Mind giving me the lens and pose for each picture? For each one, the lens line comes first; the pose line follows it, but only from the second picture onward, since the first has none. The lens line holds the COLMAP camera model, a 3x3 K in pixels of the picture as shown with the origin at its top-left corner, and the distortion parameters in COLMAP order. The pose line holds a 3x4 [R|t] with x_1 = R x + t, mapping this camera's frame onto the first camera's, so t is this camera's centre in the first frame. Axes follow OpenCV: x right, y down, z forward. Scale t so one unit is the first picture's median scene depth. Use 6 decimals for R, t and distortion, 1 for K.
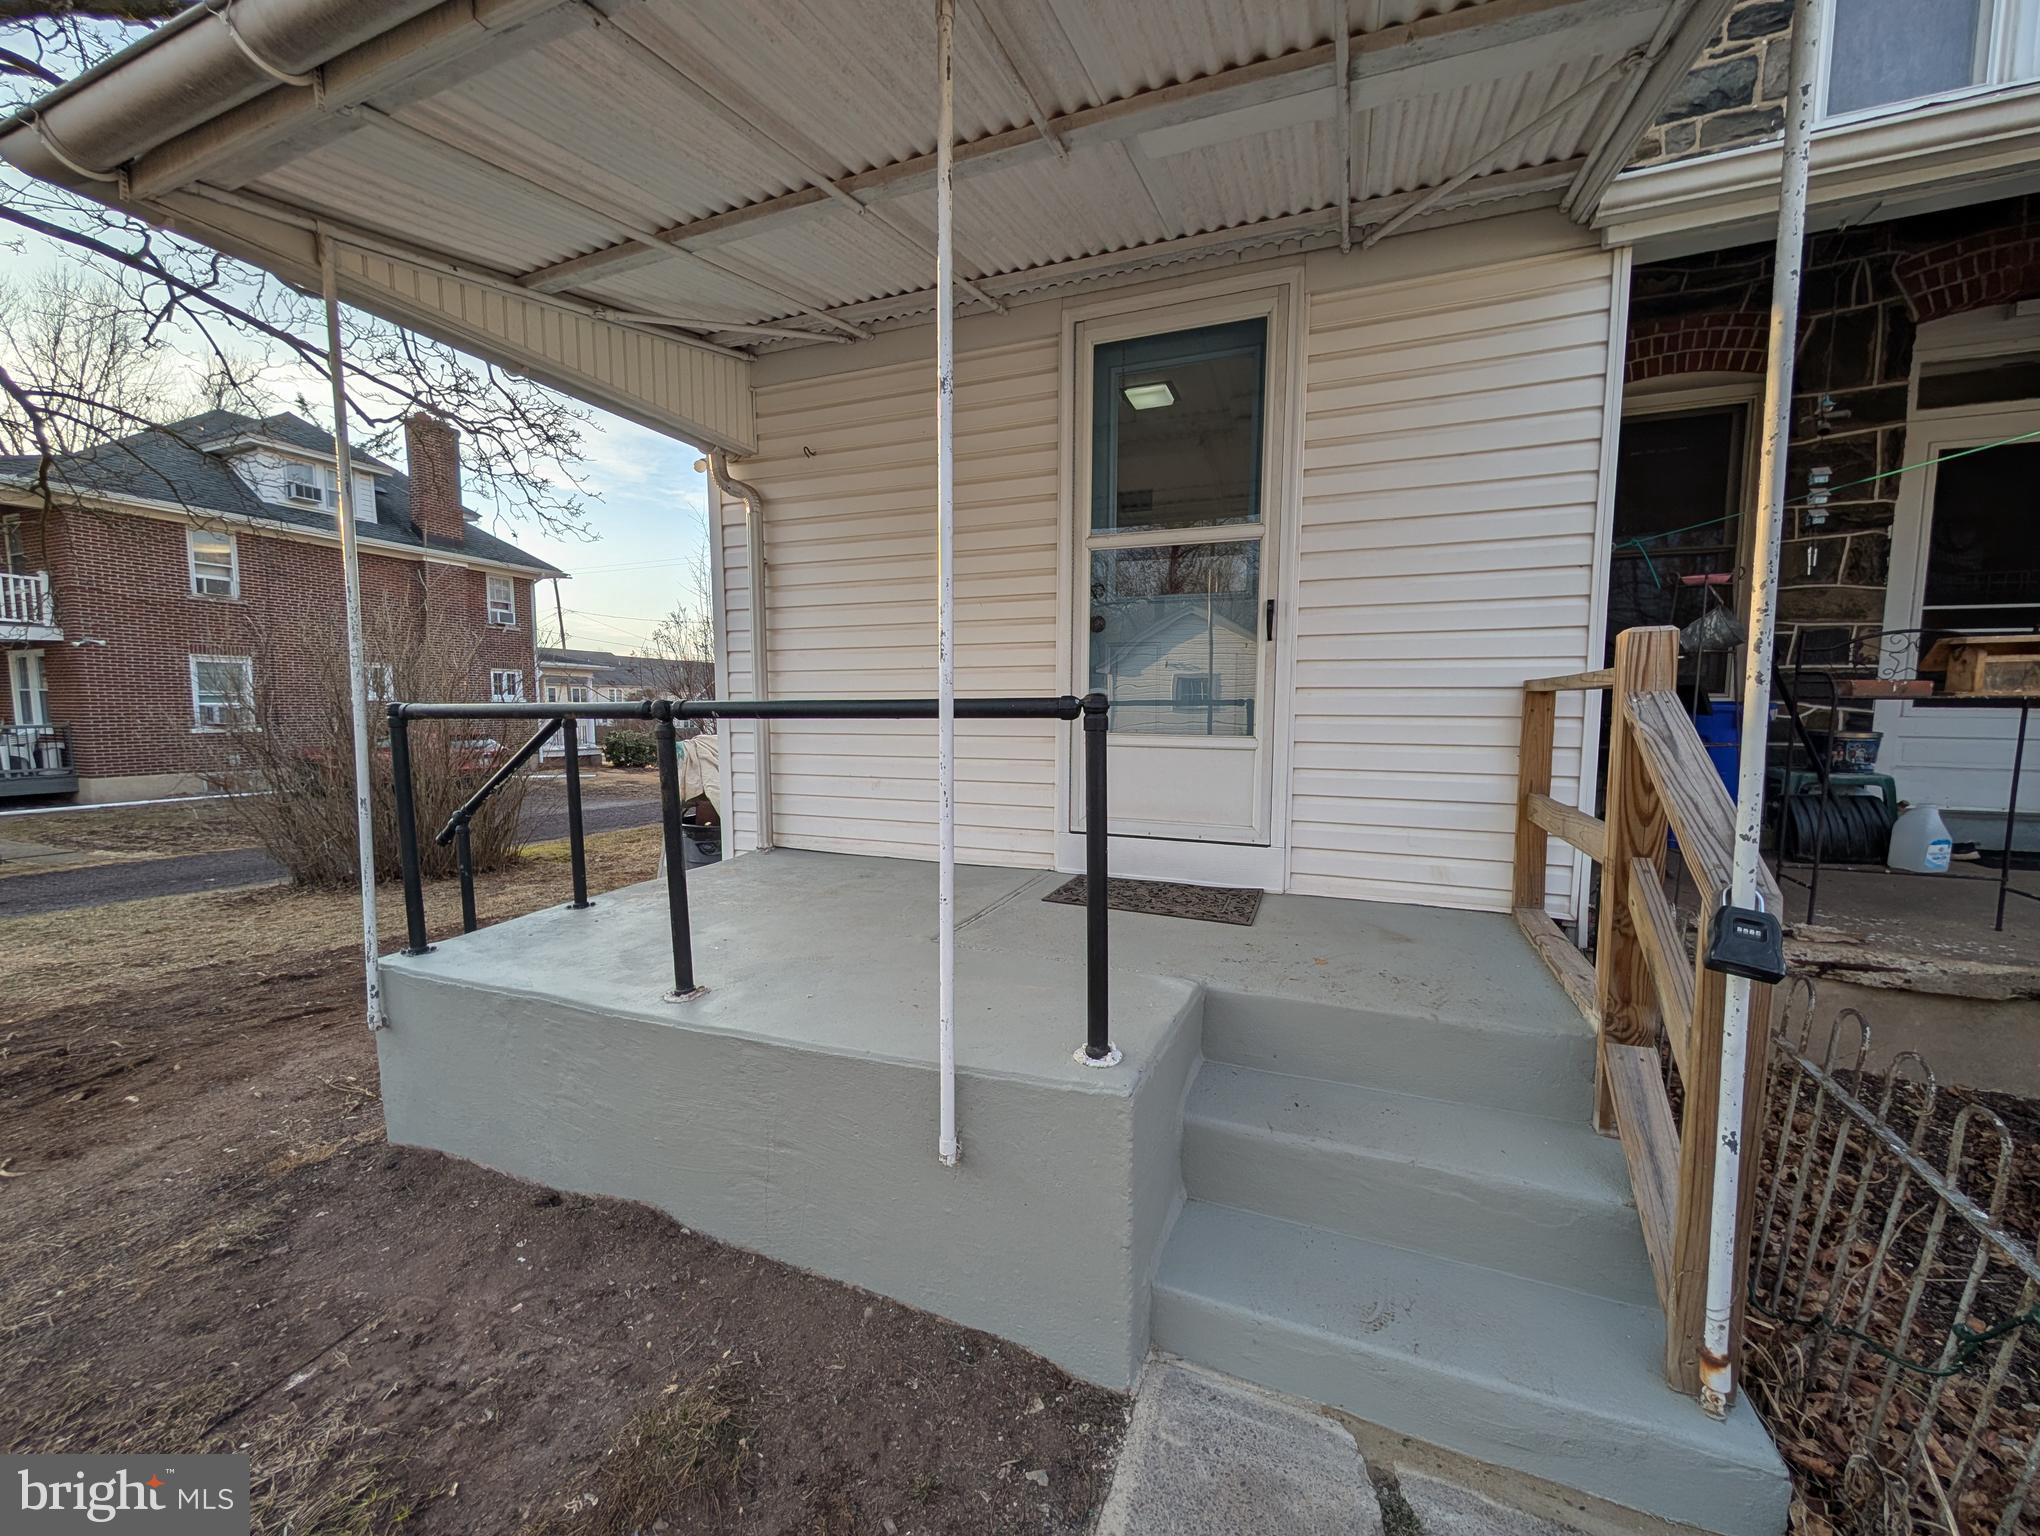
lens RADIAL K [[758.4, 0, 1028.2], [0, 758.4, 767.2], [0, 0, 1]] dist [-0.001637, -0.000085]
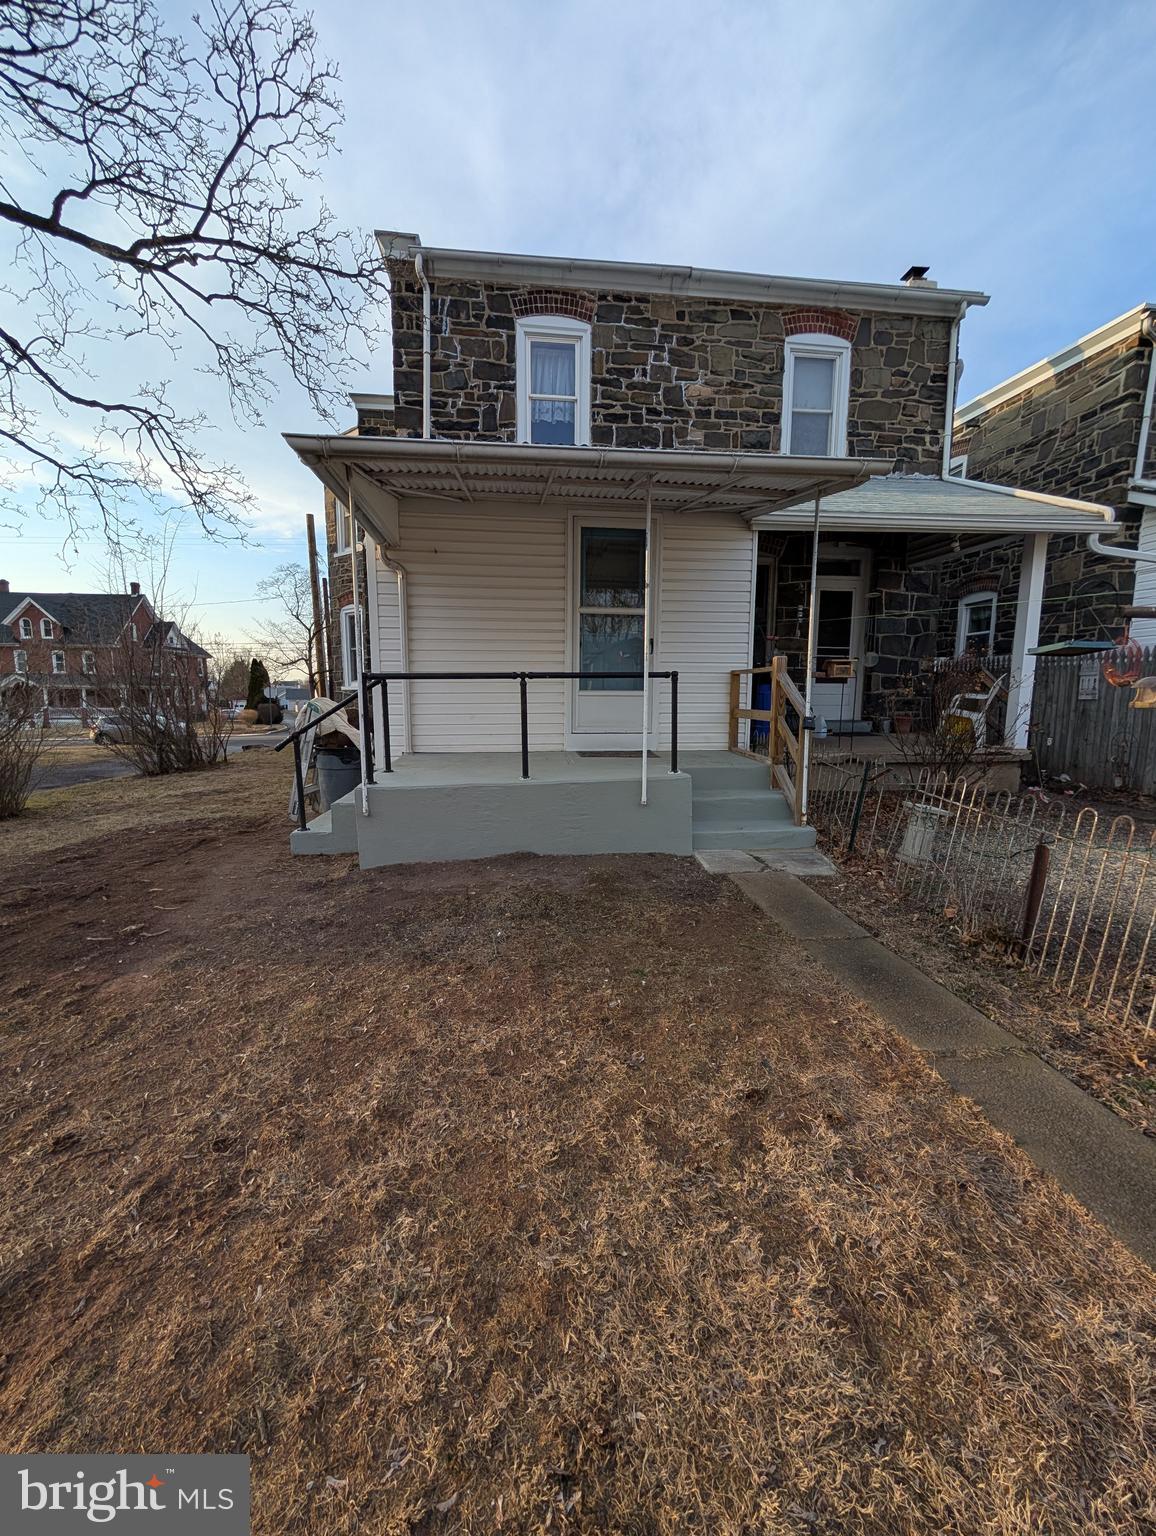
lens RADIAL K [[571.1, 0, 571.8], [0, 571.1, 761.3], [0, 0, 1]] dist [-0.001637, -0.000085]
pose [[0.884586, -0.057970, 0.462760, -0.909373], [0.039900, 0.998014, 0.048751, 0.101863], [-0.464667, -0.024660, 0.885142, -0.666910]]
